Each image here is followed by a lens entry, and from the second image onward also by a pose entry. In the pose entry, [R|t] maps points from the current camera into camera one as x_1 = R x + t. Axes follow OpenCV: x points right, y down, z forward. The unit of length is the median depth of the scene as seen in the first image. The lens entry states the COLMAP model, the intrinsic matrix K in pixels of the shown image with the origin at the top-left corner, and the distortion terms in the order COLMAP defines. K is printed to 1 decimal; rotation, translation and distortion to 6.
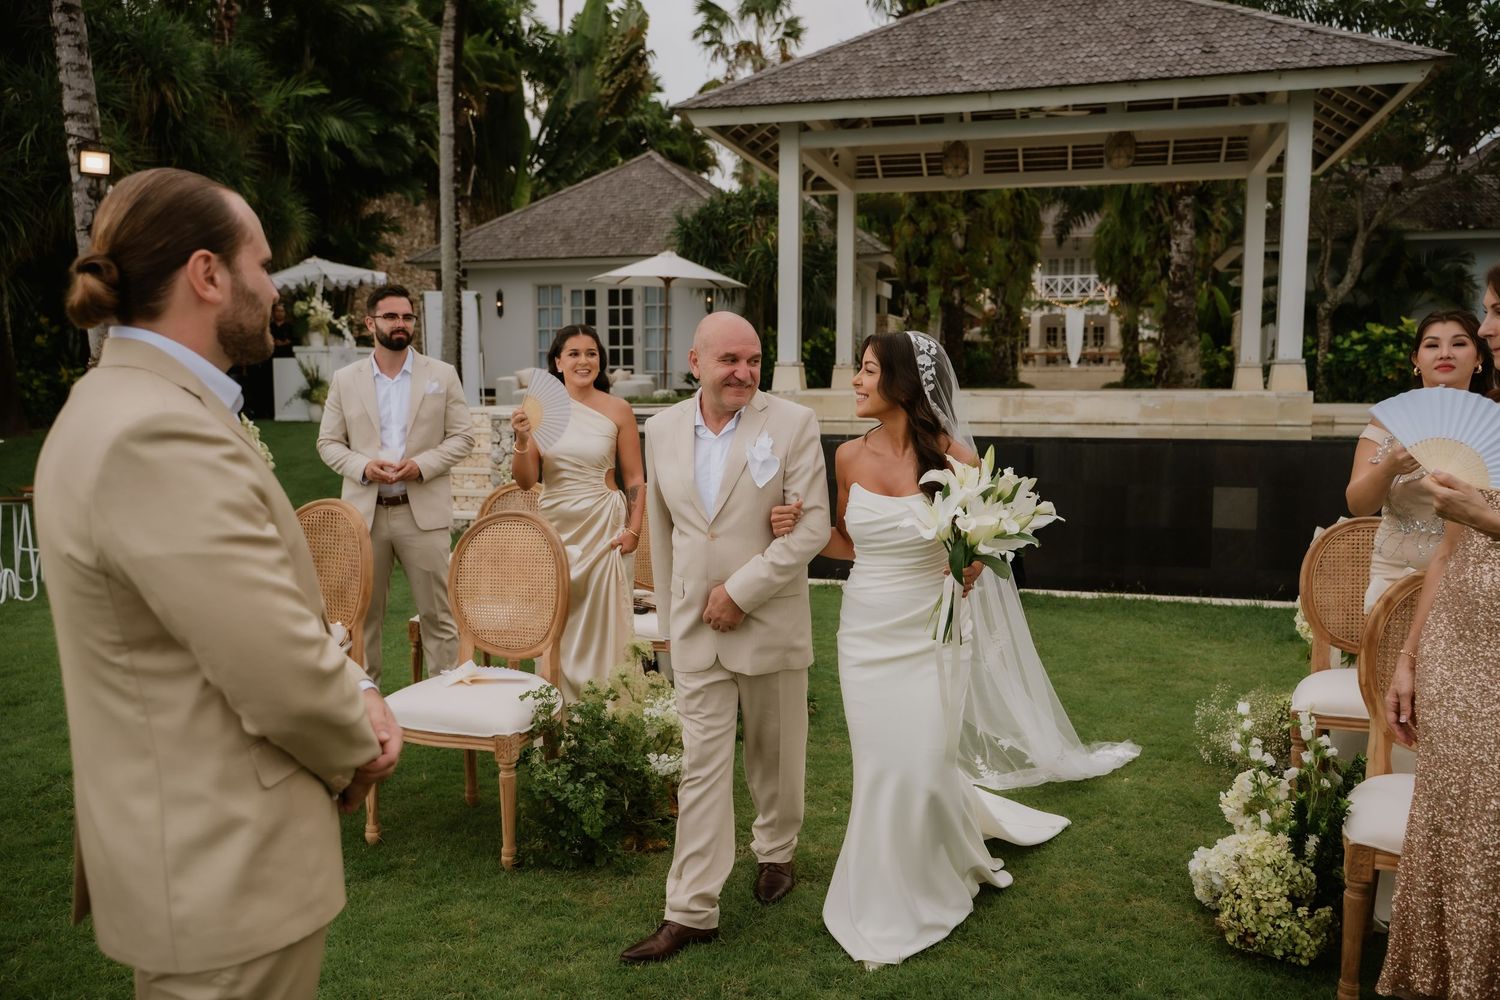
lens RADIAL K [[1197.4, 0, 740.5], [0, 1197.4, 491.5], [0, 0, 1]] dist [0.012203, -0.014523]
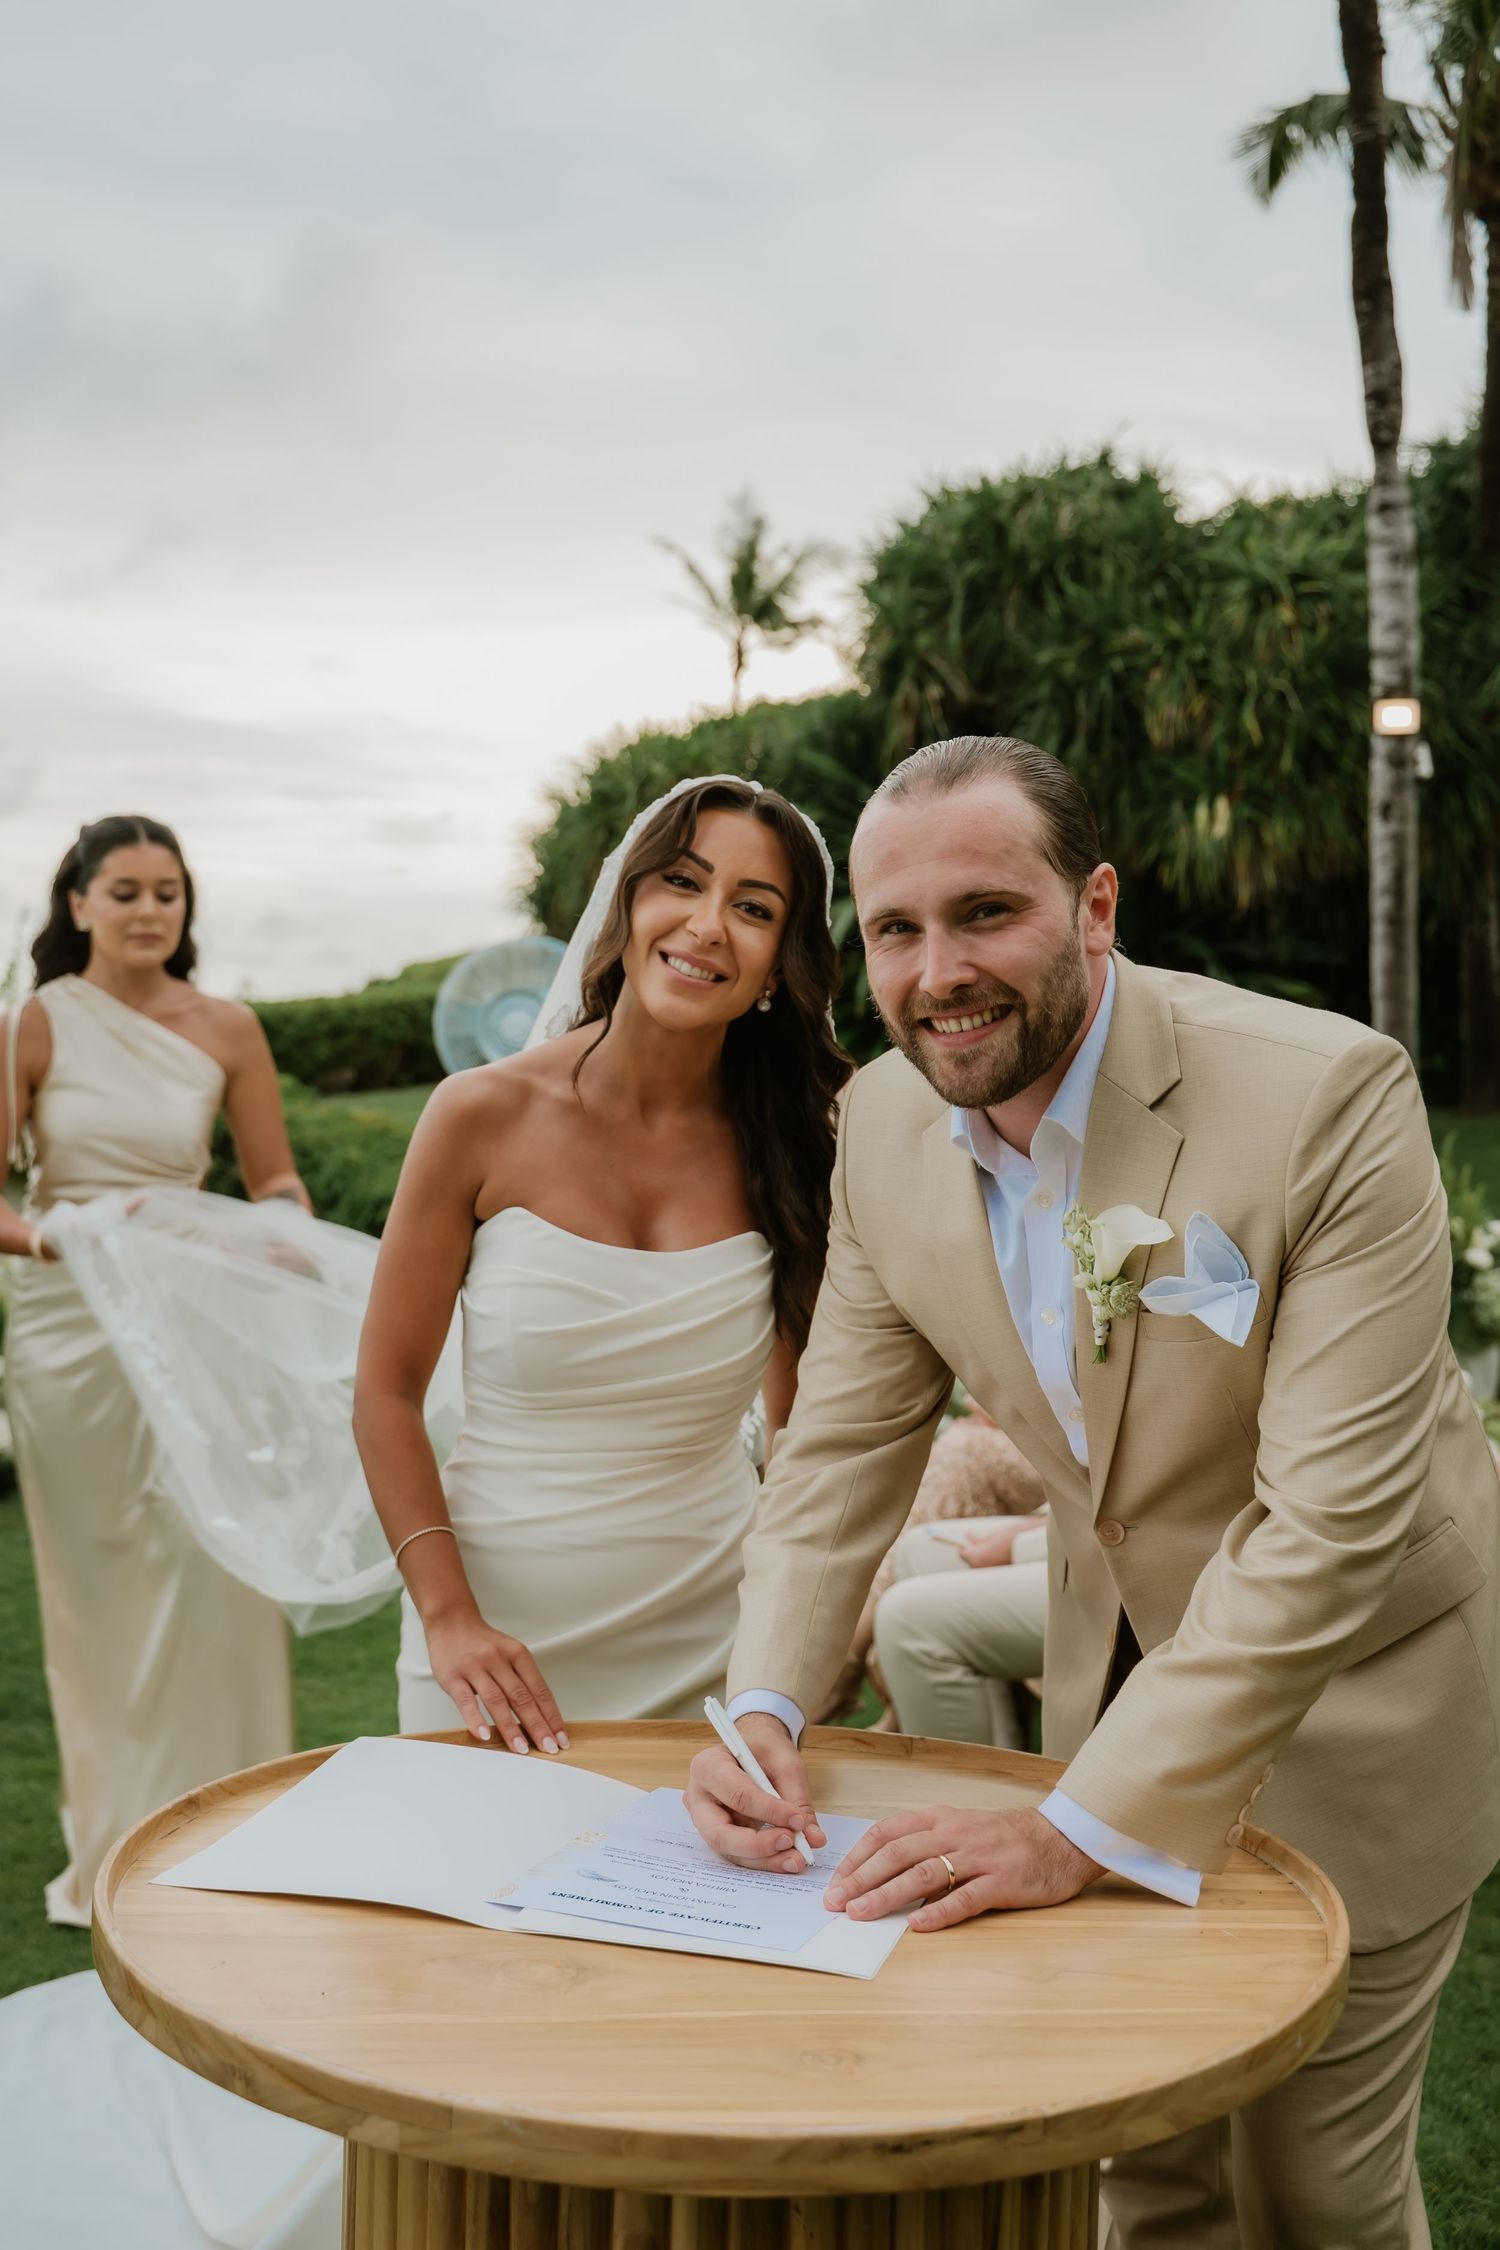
lens RADIAL K [[2549.3, 0, 758.4], [0, 2549.3, 1067.3], [0, 0, 1]] dist [-0.005099, 0.000000]
pose [[0.464684, 0.028993, -0.885002, 0.422206], [-0.112090, 0.993350, -0.026312, 0.008406], [0.878353, 0.111427, 0.464843, -0.001562]]
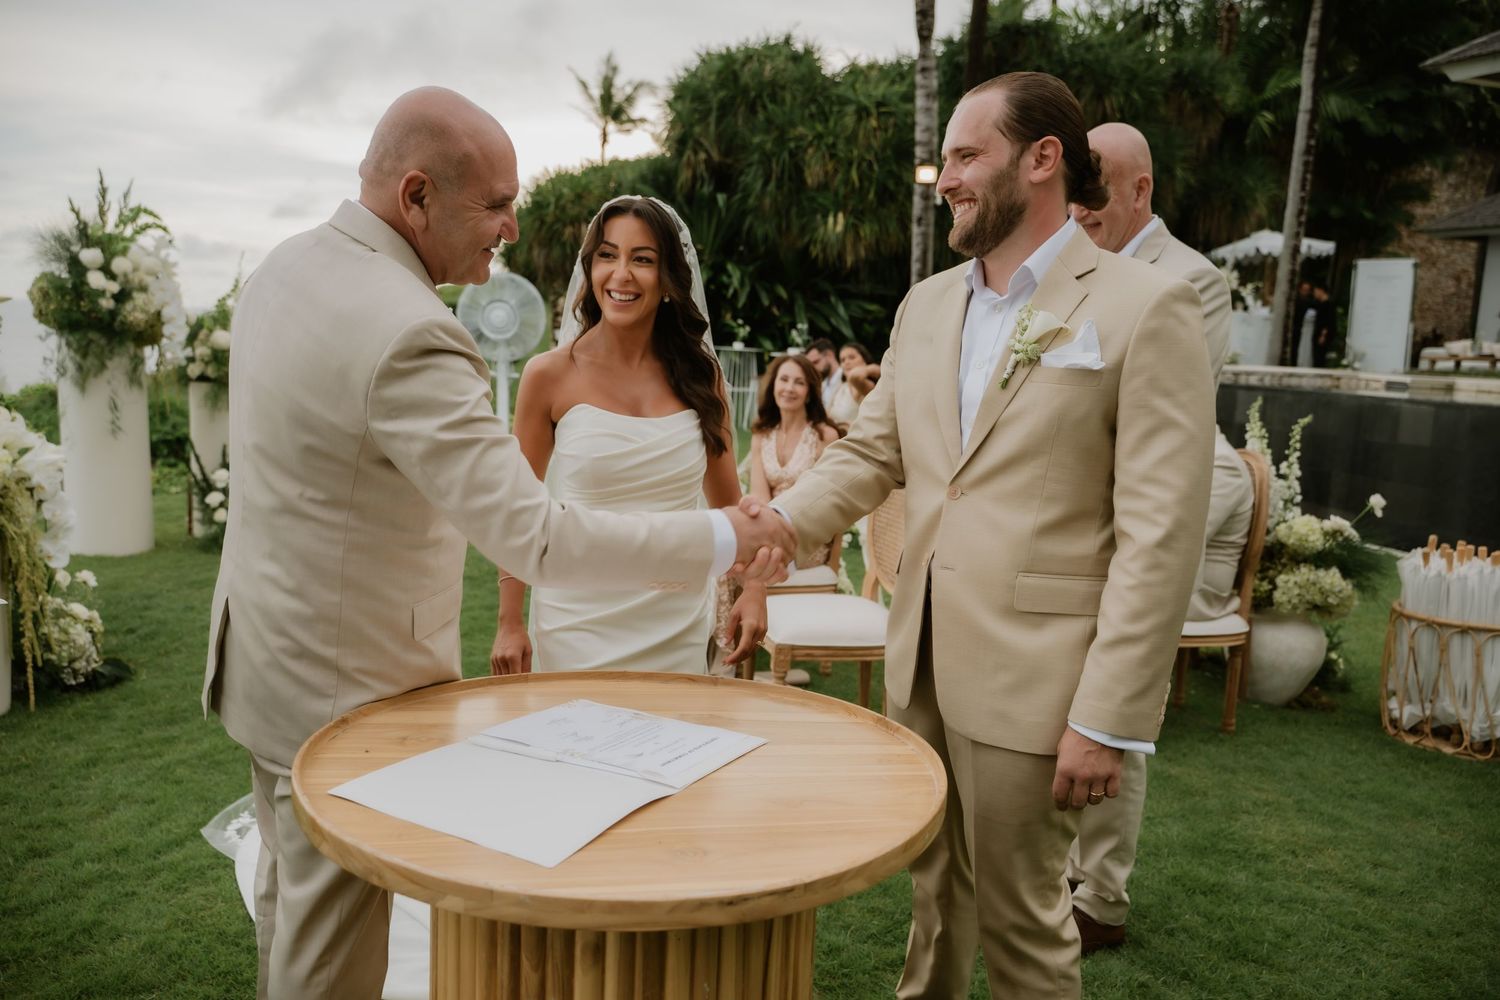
lens RADIAL K [[1197.4, 0, 737.9], [0, 1197.4, 504.7], [0, 0, 1]] dist [0.012203, -0.014523]
pose [[0.553842, 0.149243, -0.819137, 0.404059], [-0.125560, 0.987524, 0.095027, 0.009222], [0.823100, 0.050221, 0.565671, 0.003312]]
